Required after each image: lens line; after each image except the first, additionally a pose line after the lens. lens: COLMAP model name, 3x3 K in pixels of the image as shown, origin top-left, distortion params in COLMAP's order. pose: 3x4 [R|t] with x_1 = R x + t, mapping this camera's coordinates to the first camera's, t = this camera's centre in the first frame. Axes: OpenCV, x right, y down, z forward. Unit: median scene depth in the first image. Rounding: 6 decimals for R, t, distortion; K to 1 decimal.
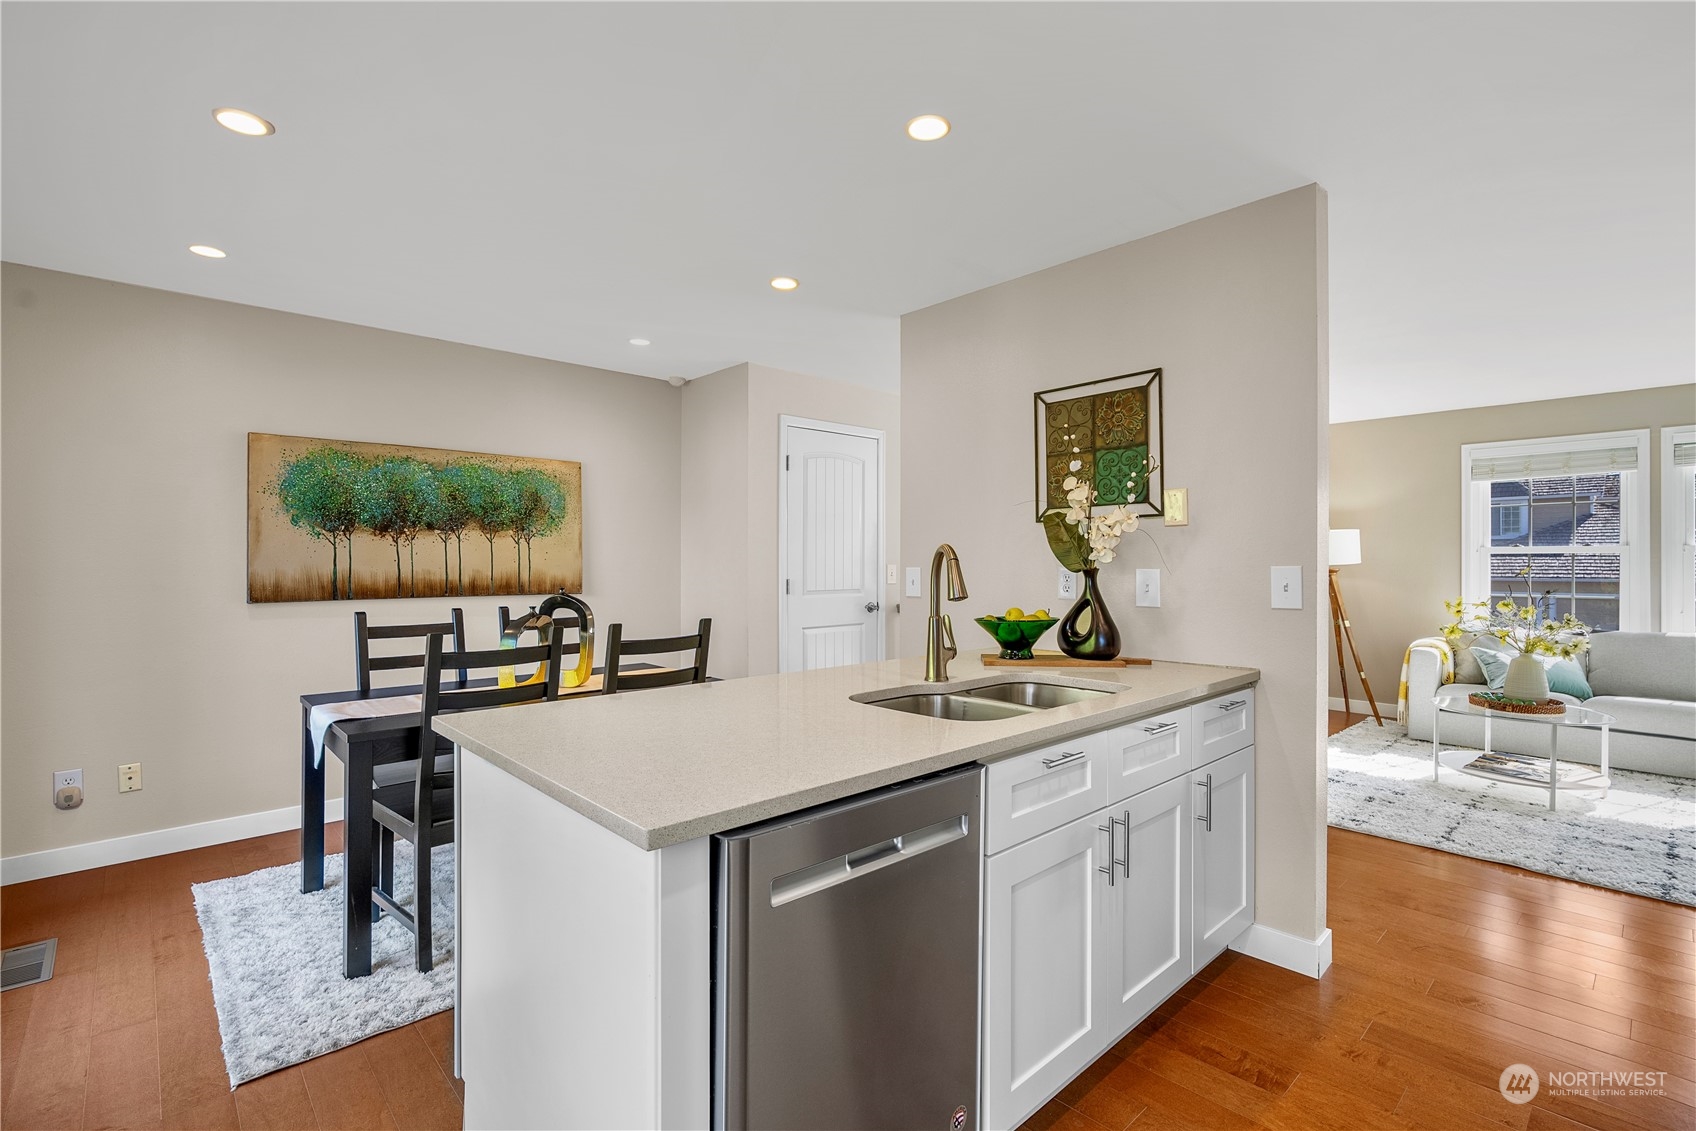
lens RADIAL K [[781.9, 0, 848.8], [0, 781.9, 548.4], [0, 0, 1]] dist [-0.002958, 0.001812]
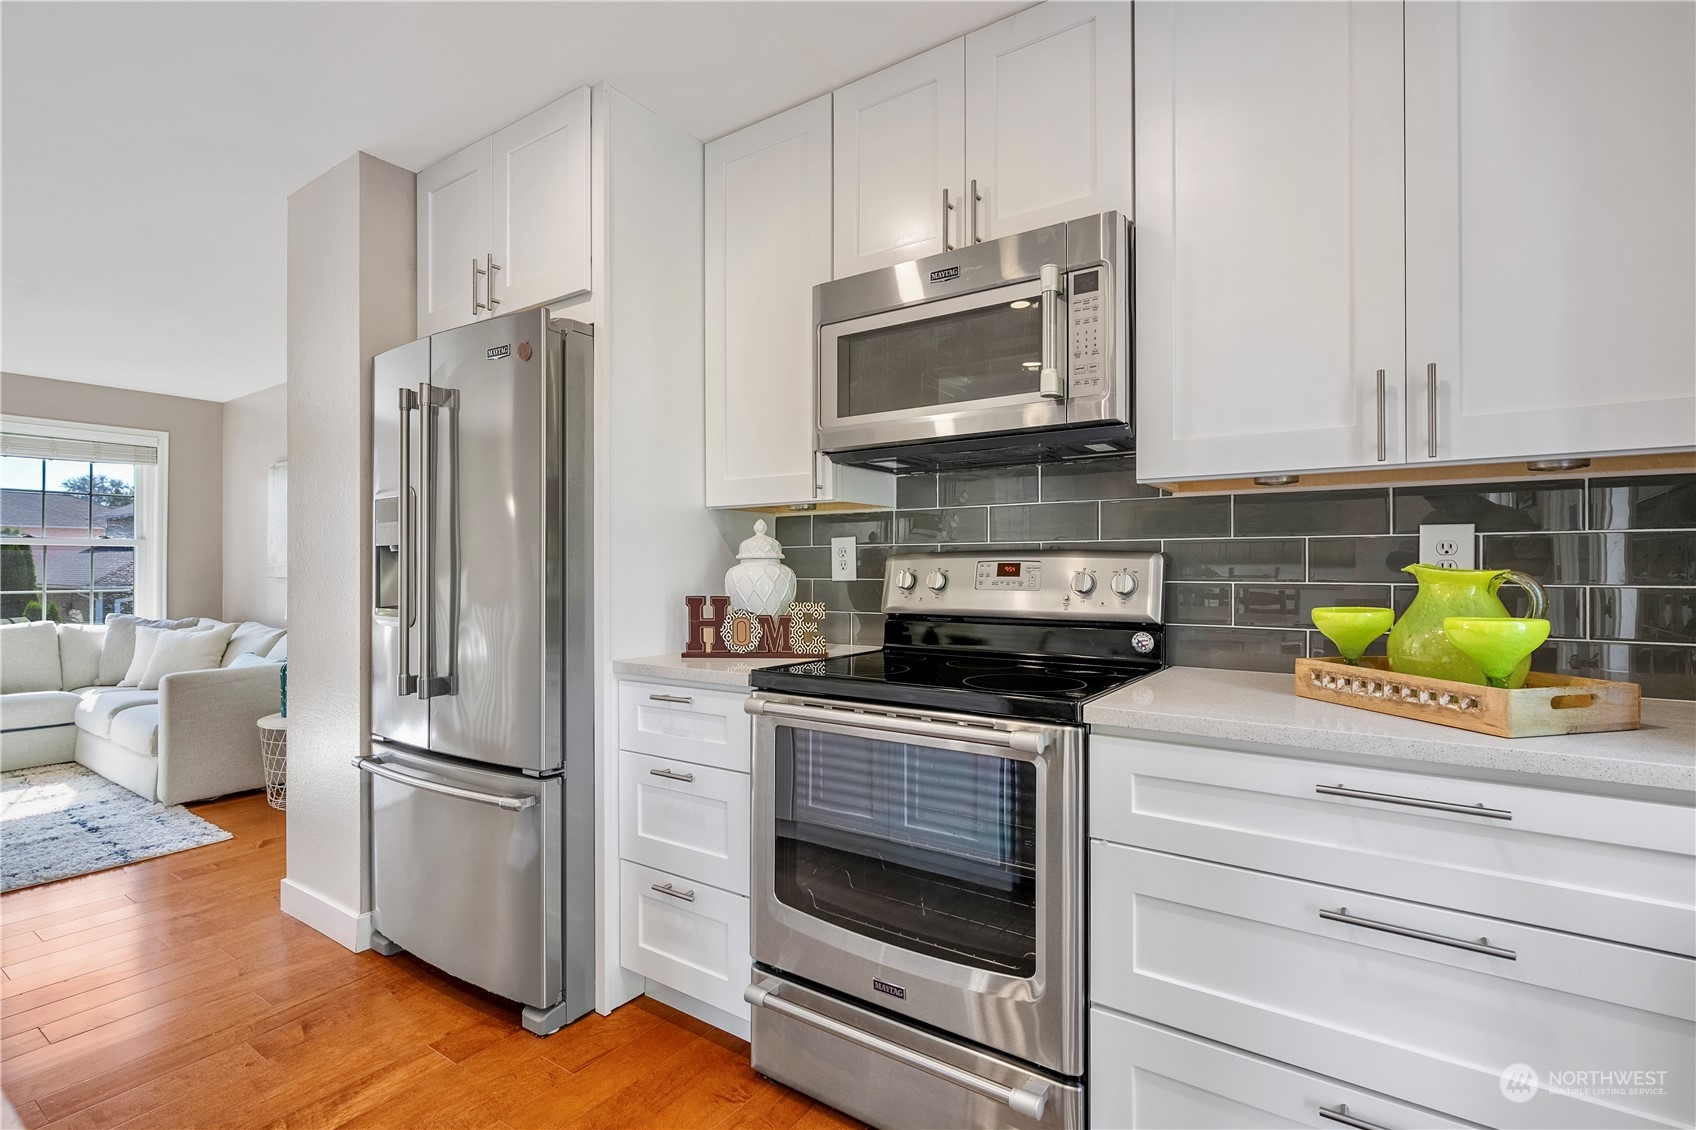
lens RADIAL K [[817.1, 0, 845.4], [0, 817.1, 563.7], [0, 0, 1]] dist [-0.002450, 0.001372]
pose [[-0.195391, 0.005096, 0.980712, -0.220799], [-0.015319, 0.999849, -0.008247, 0.037479], [-0.980606, -0.016635, -0.195283, 0.260069]]
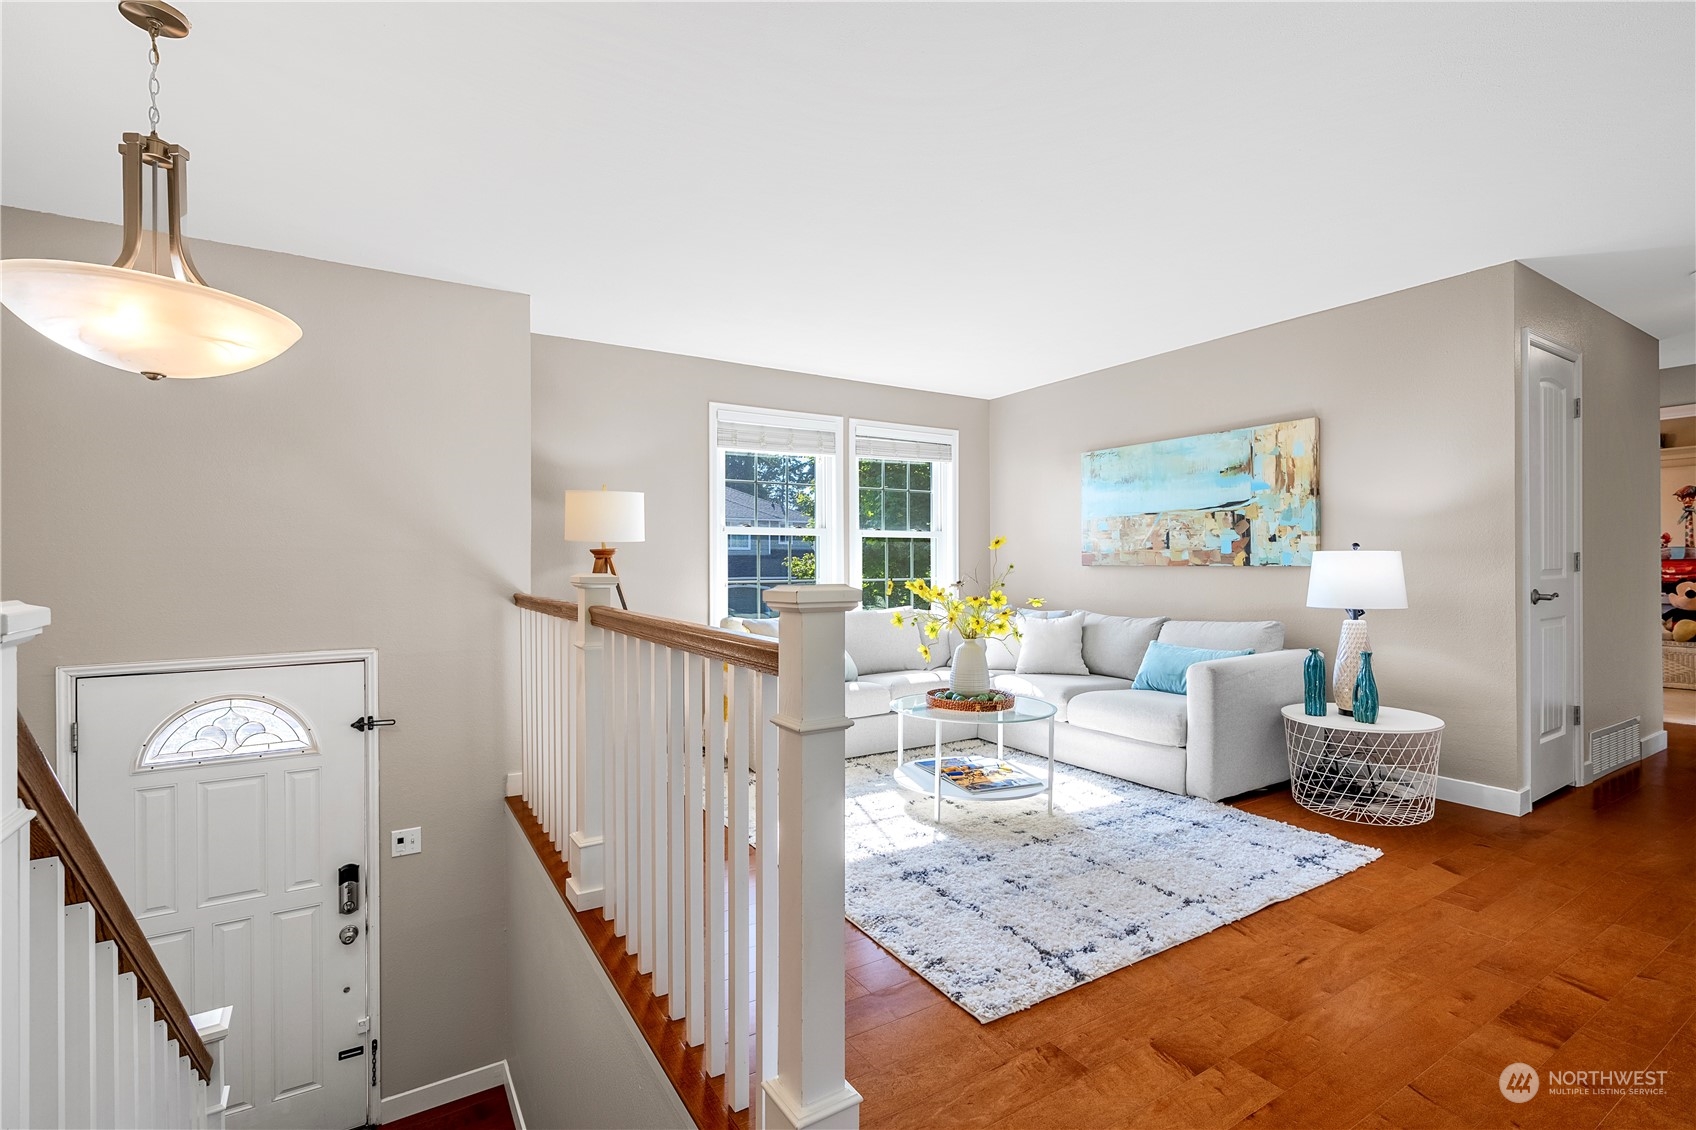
lens RADIAL K [[781.9, 0, 854.4], [0, 781.9, 566.1], [0, 0, 1]] dist [-0.002958, 0.001812]
pose [[0.195465, -0.000658, 0.980710, -0.000198], [-0.012122, 0.999922, 0.003087, 0.074531], [-0.980636, -0.012492, 0.195442, 1.350287]]
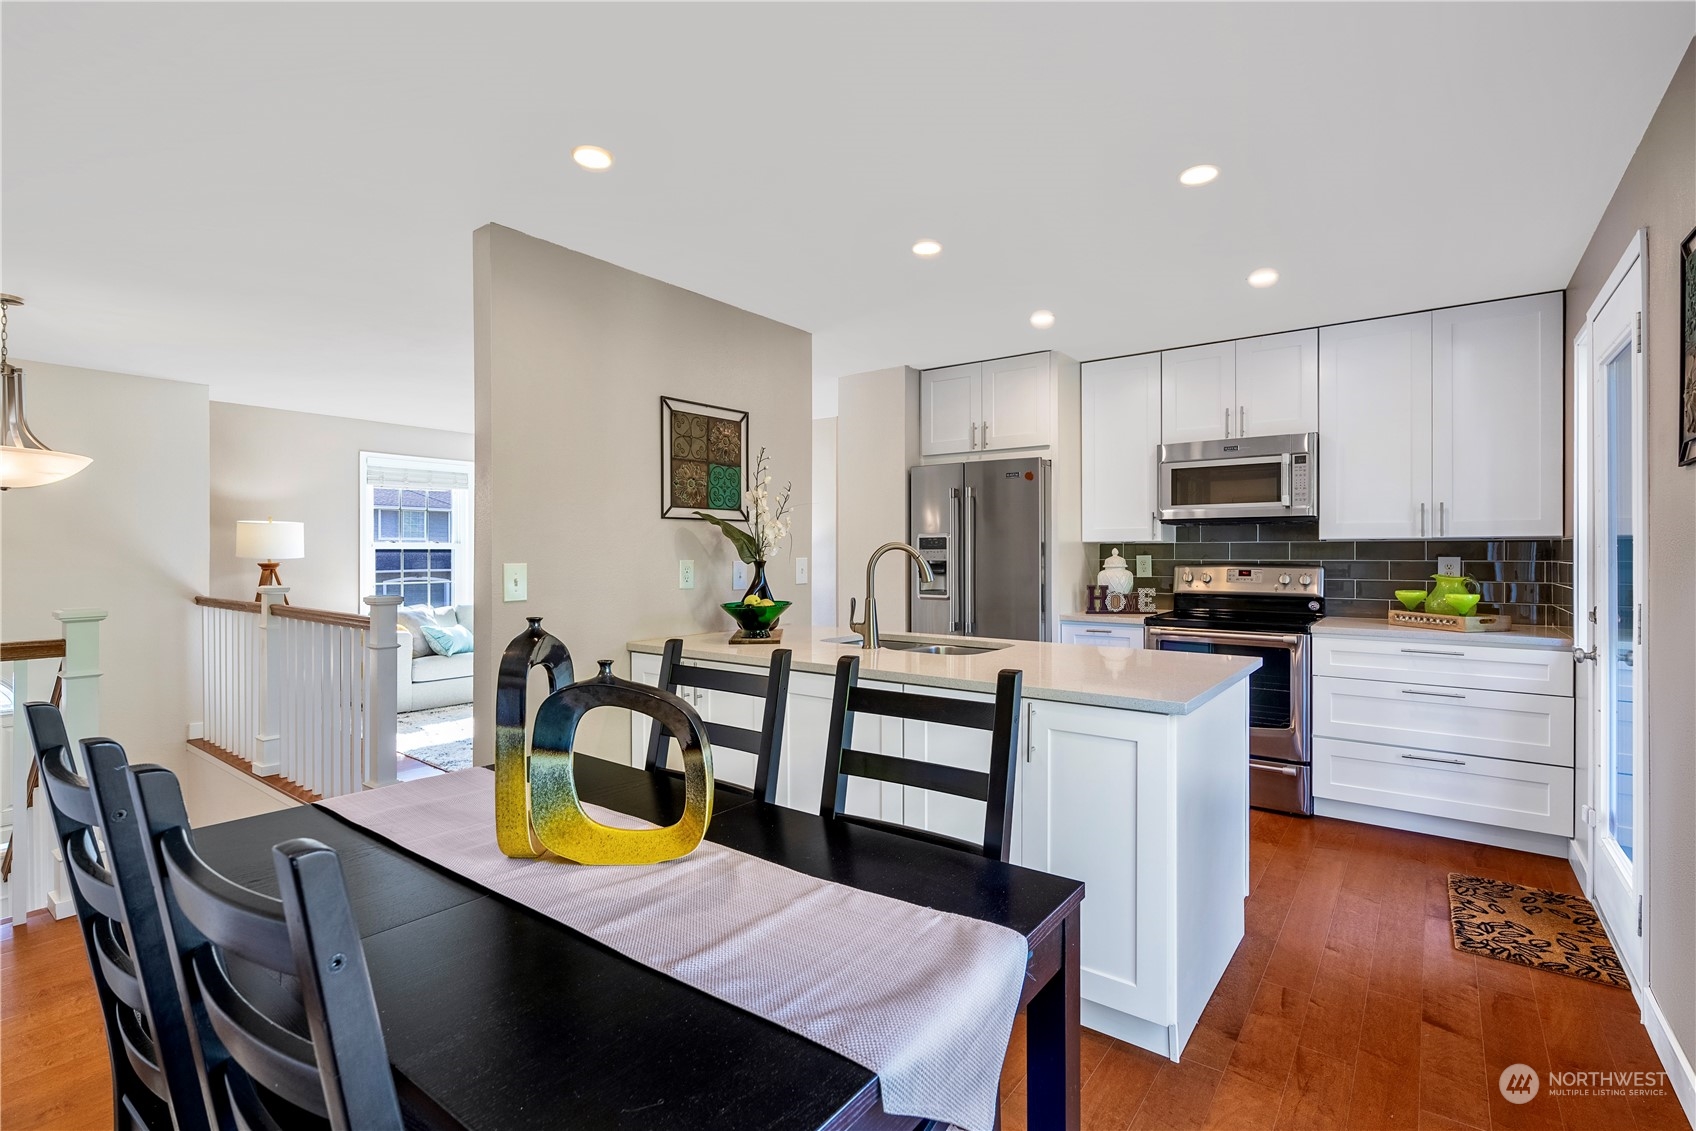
lens RADIAL K [[781.9, 0, 857.0], [0, 781.9, 554.4], [0, 0, 1]] dist [-0.002958, 0.001812]
pose [[-0.165042, -0.000038, 0.986287, -0.879262], [-0.015969, 0.999869, -0.002634, 0.014702], [-0.986157, -0.016185, -0.165021, 0.940016]]
